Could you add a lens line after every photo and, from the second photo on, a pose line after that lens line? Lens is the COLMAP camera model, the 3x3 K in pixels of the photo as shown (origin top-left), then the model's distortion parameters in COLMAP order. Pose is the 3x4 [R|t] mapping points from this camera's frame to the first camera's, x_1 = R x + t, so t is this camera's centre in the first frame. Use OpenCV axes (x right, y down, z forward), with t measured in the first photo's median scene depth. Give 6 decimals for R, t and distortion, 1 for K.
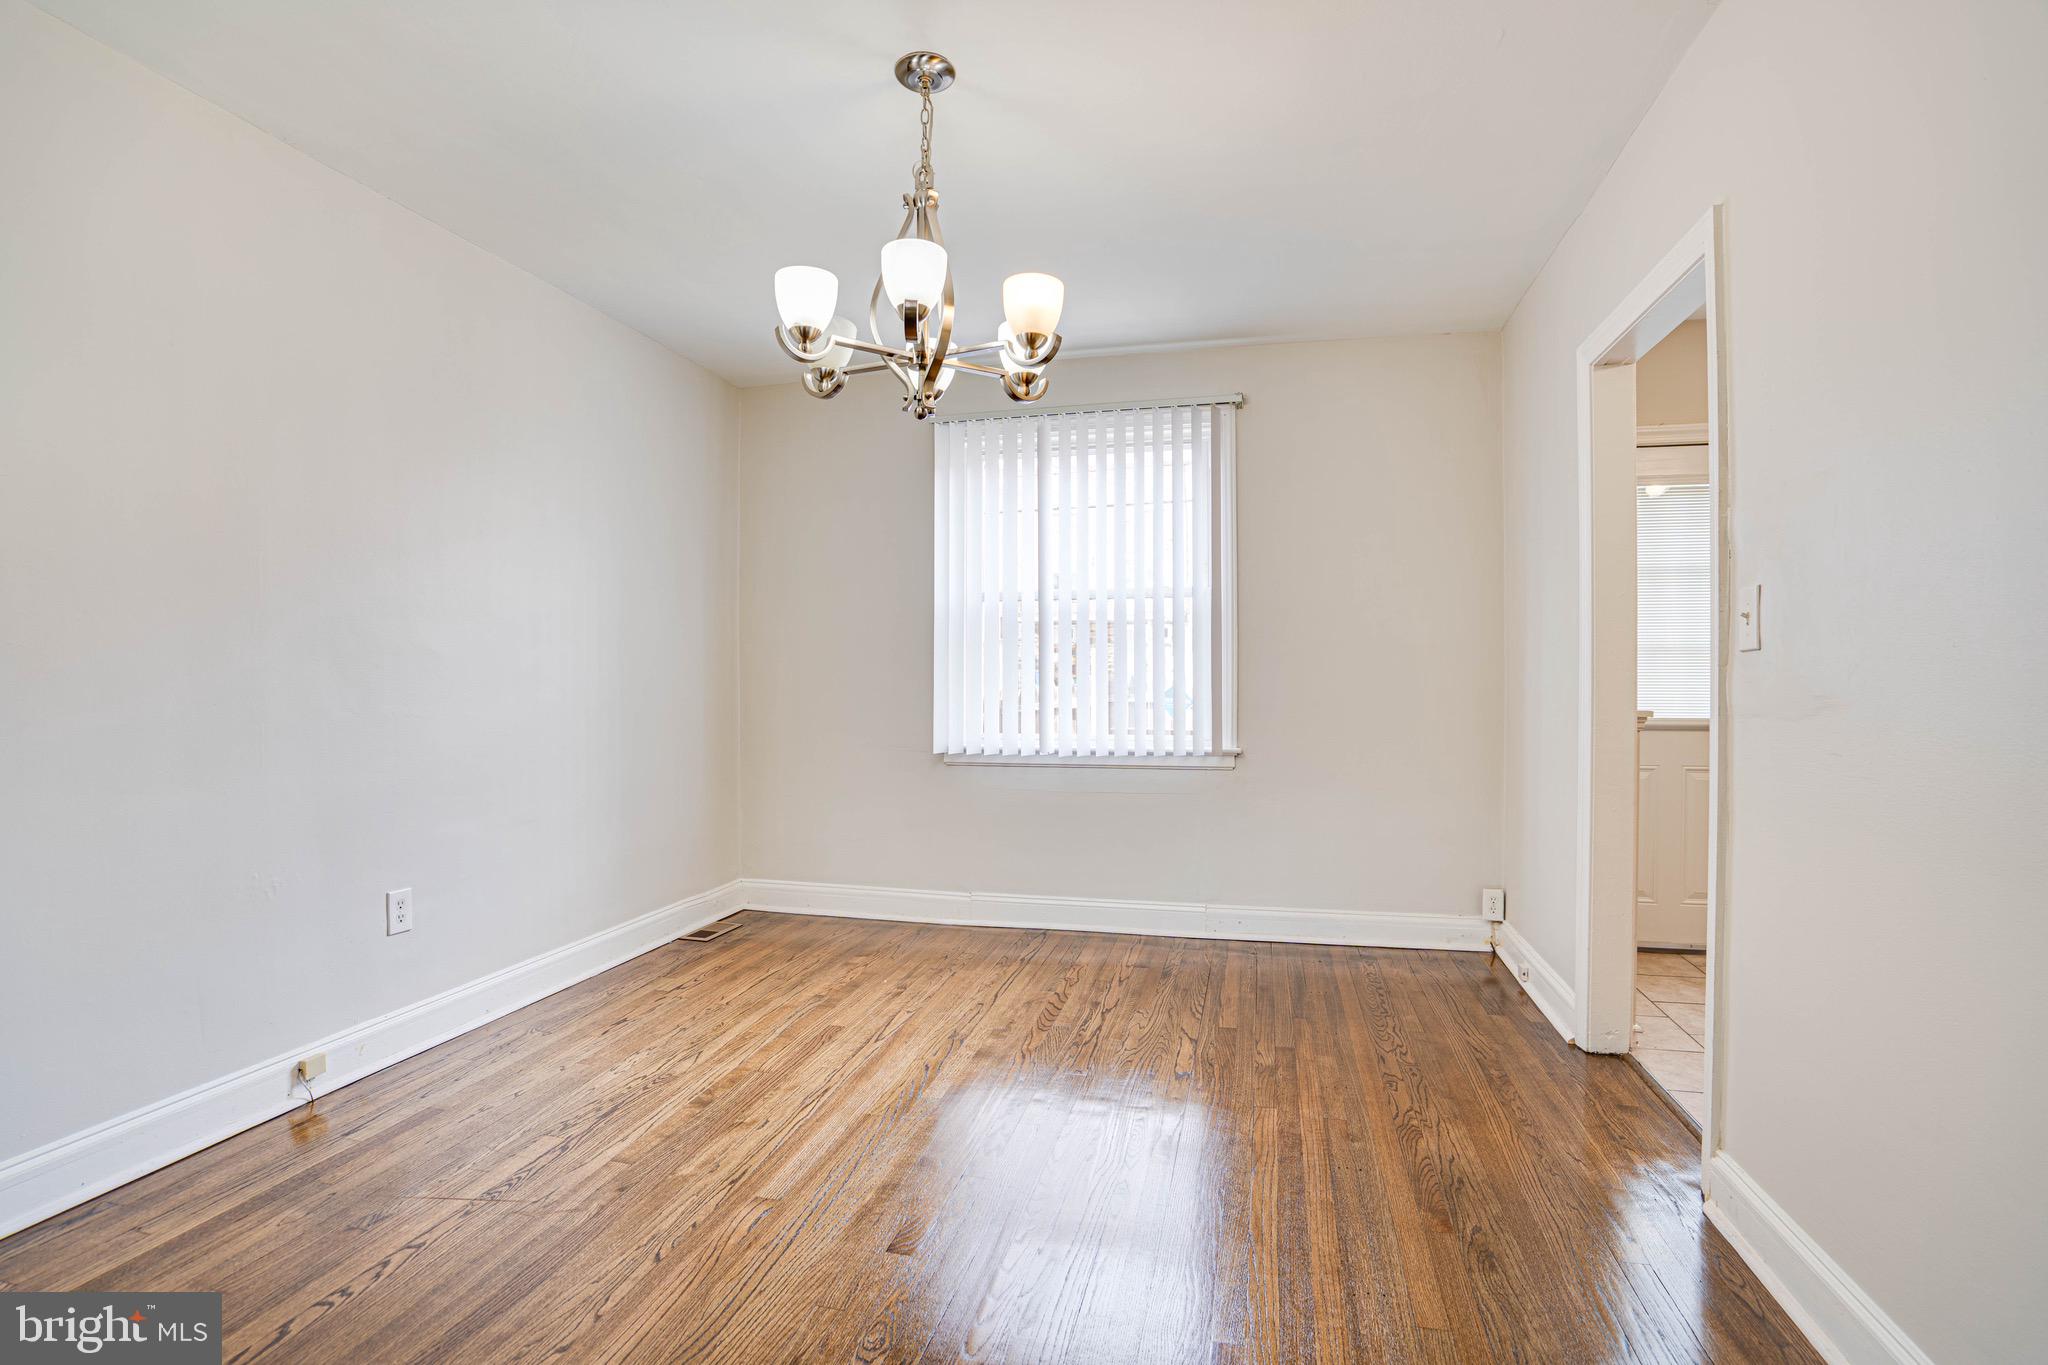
lens RADIAL K [[974.8, 0, 1035.7], [0, 974.8, 684.8], [0, 0, 1]] dist [-0.079290, 0.030230]
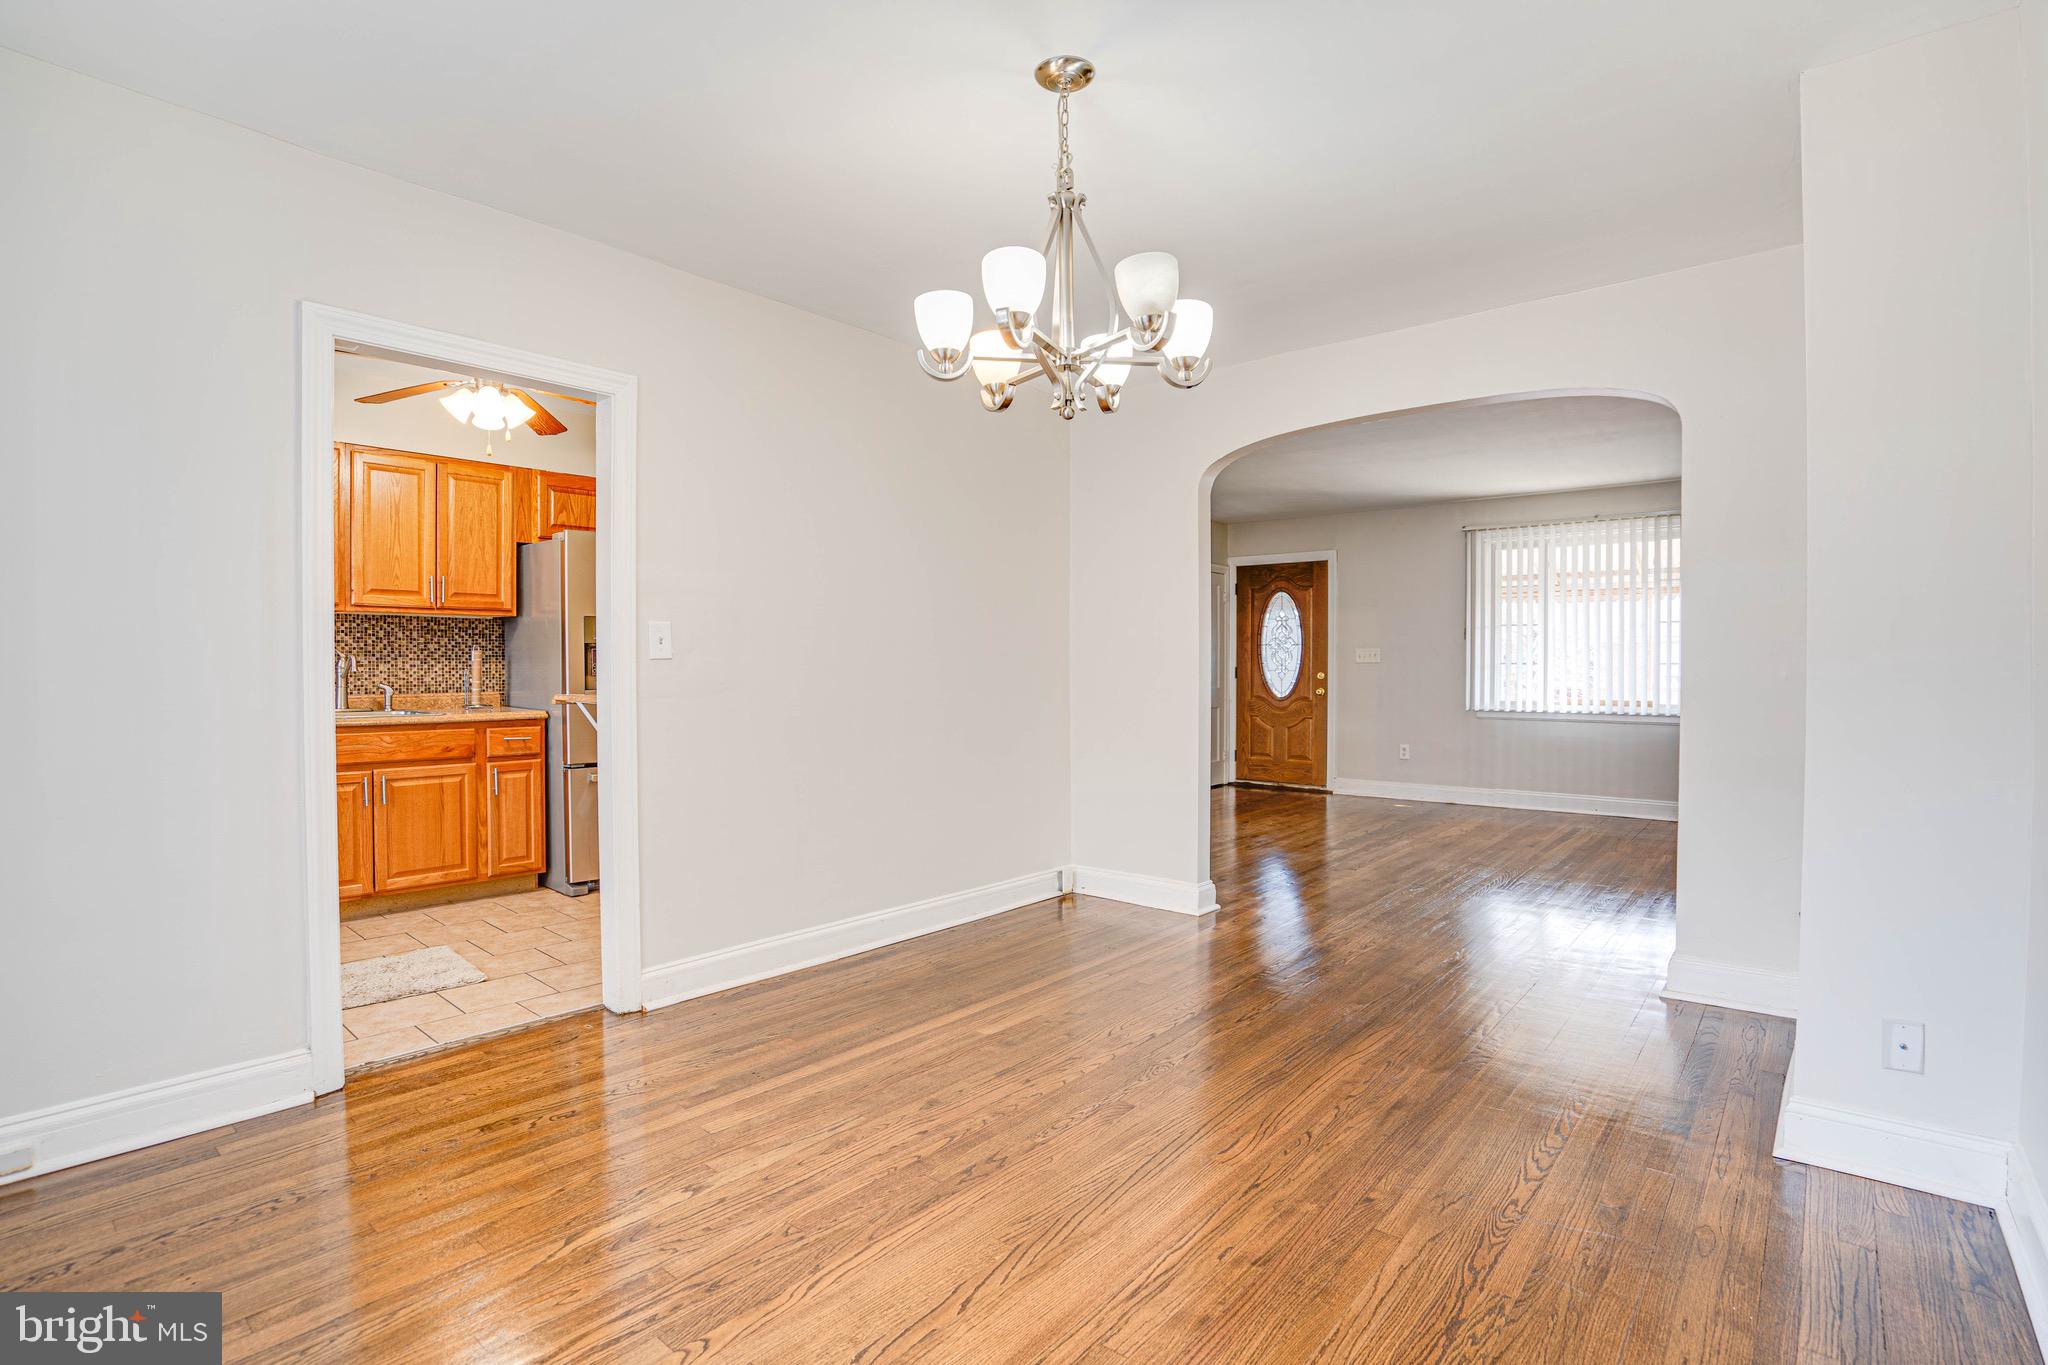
lens RADIAL K [[978.4, 0, 1032.5], [0, 978.4, 672.4], [0, 0, 1]] dist [-0.044872, 0.000134]
pose [[-0.892478, 0.000642, 0.451090, -0.393077], [0.007485, 0.999882, 0.013385, -0.018820], [-0.451028, 0.015322, -0.892378, 1.389778]]
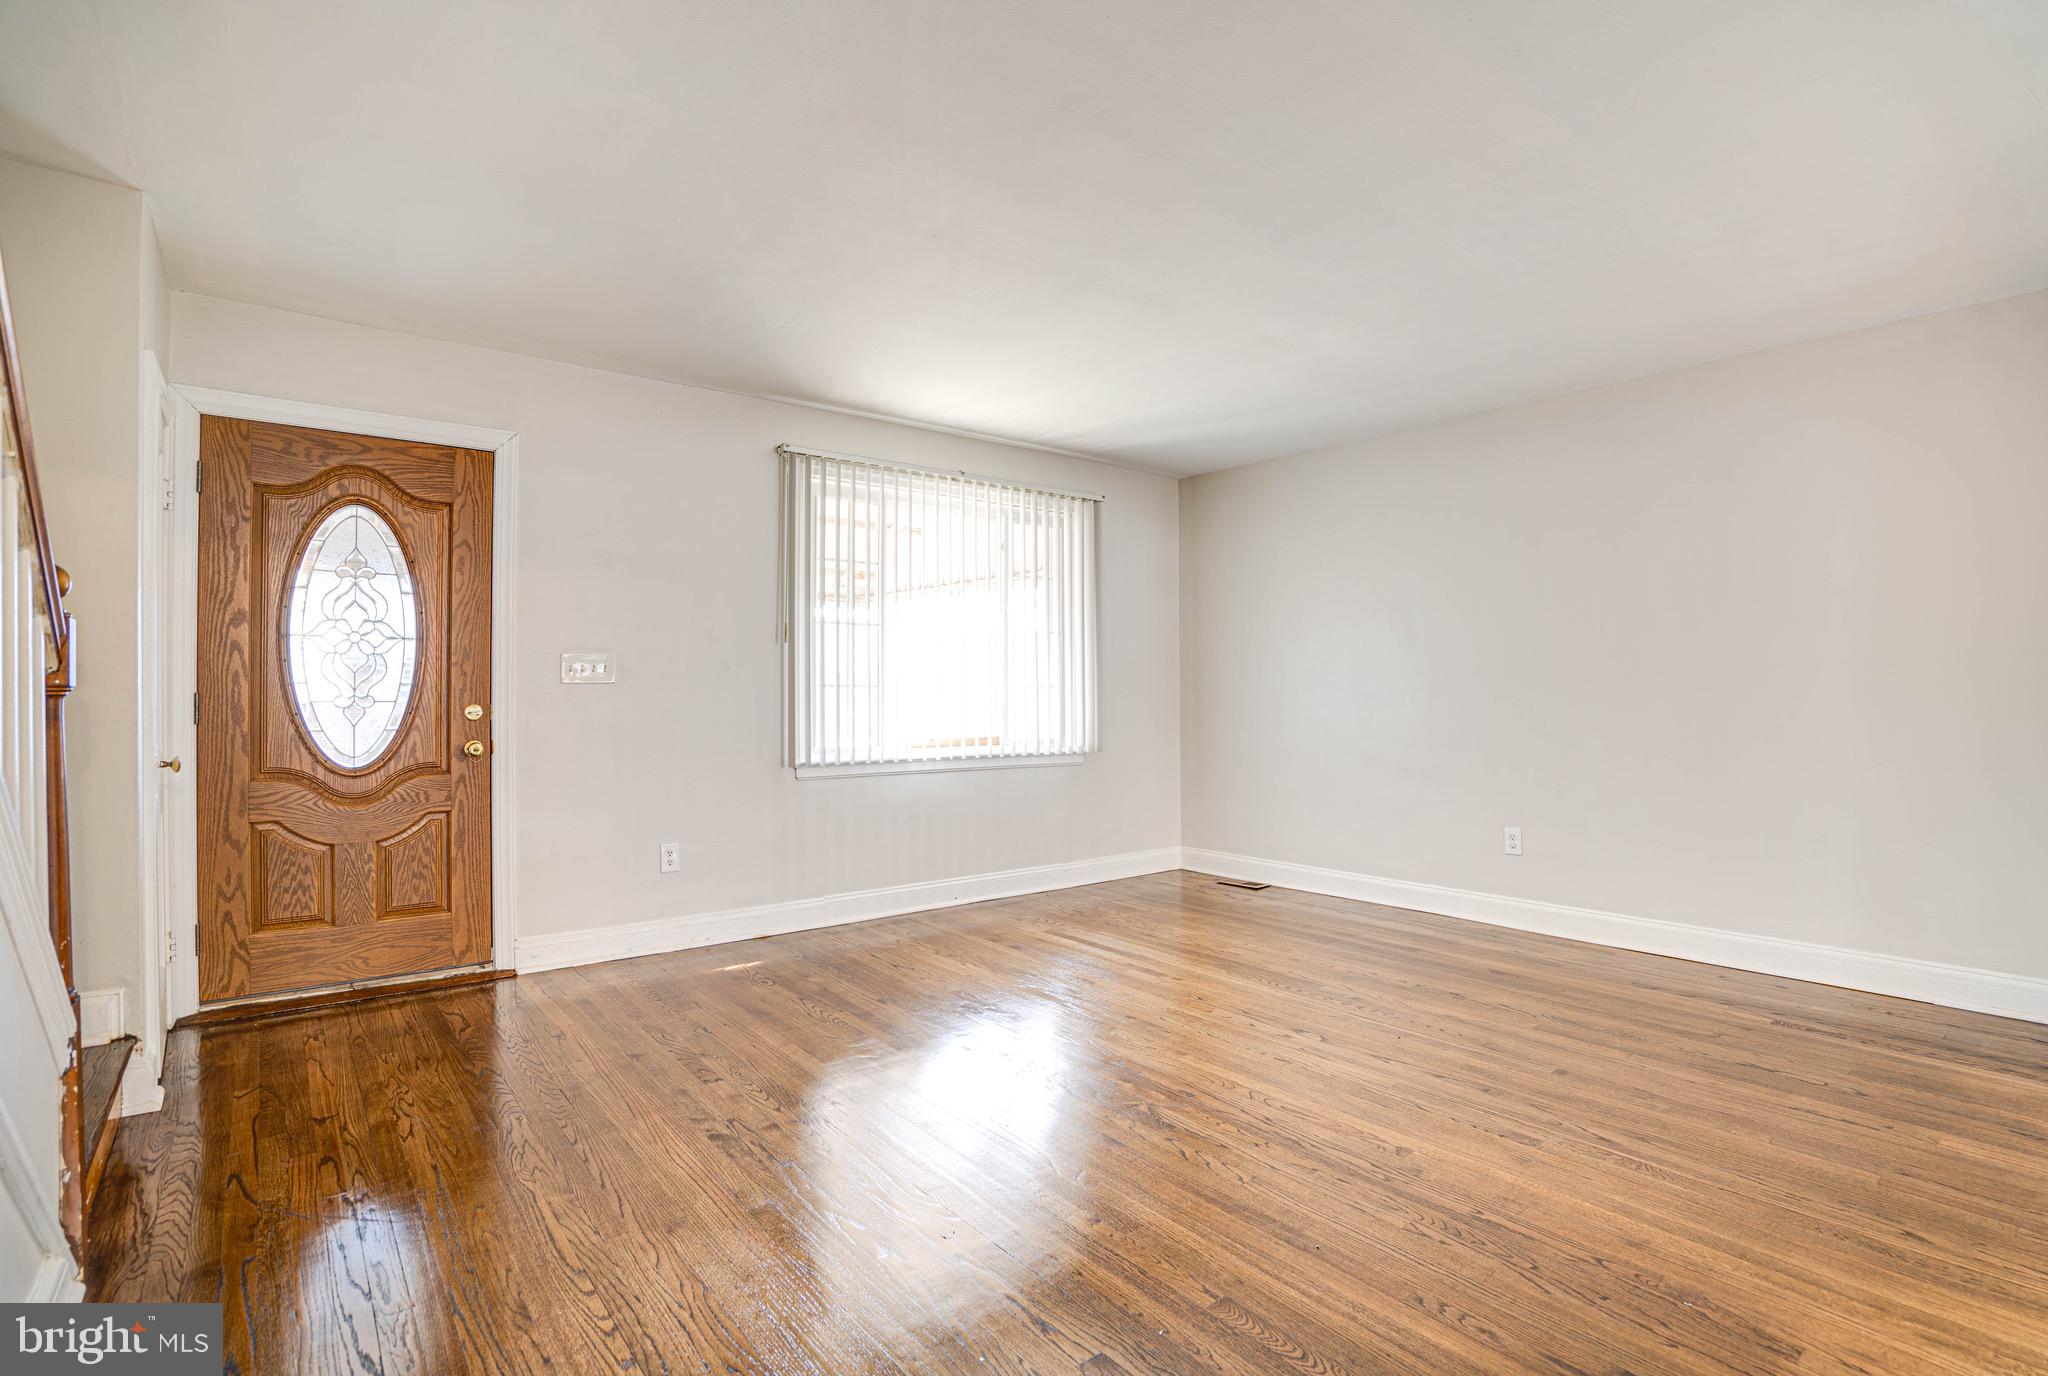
lens RADIAL K [[984.0, 0, 1045.3], [0, 984.0, 687.7], [0, 0, 1]] dist [-0.073707, 0.023623]
pose [[-0.609527, 0.002453, -0.792761, 0.680136], [-0.002898, 0.999982, 0.005322, -0.004722], [0.792760, 0.005541, -0.609509, -0.239998]]
